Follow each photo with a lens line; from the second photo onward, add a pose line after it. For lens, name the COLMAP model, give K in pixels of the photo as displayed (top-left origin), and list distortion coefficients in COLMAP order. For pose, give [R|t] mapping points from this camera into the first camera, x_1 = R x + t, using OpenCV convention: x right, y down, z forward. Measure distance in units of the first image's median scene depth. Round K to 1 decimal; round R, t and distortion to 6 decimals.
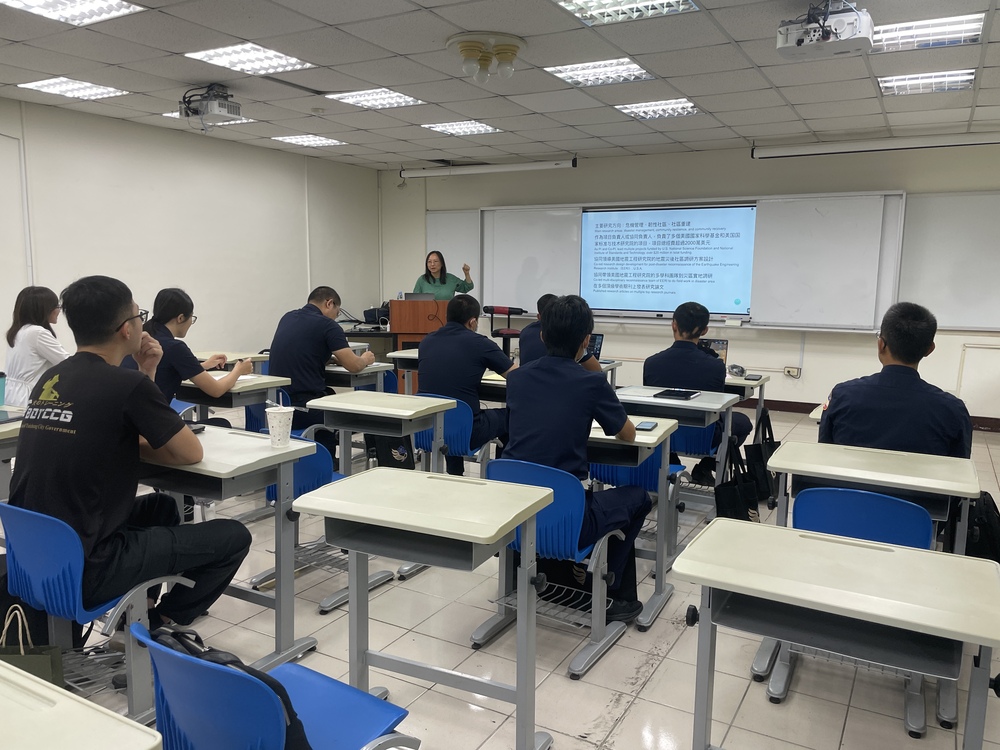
lens RADIAL K [[762.8, 0, 502.1], [0, 762.8, 411.6], [0, 0, 1]] dist [0.046101, -0.000757]
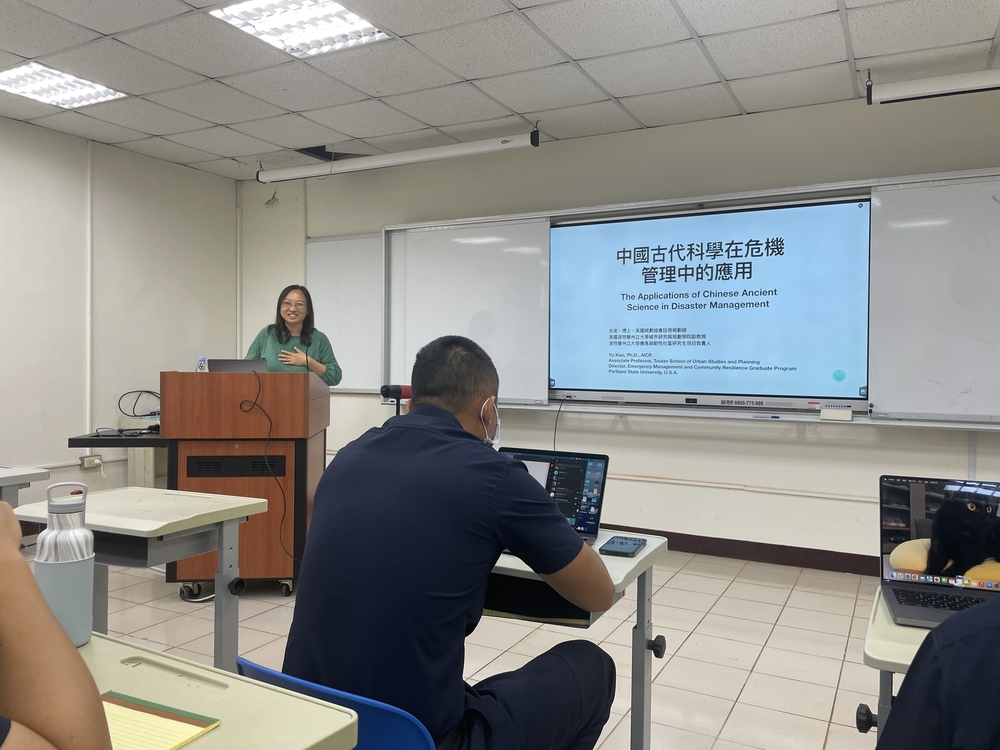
lens RADIAL K [[752.4, 0, 500.0], [0, 752.4, 375.0], [0, 0, 1]] dist [0.002304, -0.002927]
pose [[0.999745, -0.002711, 0.022439, 0.055034], [0.006276, 0.987040, -0.160354, -0.058851], [-0.021714, 0.160454, 0.986805, 0.471618]]
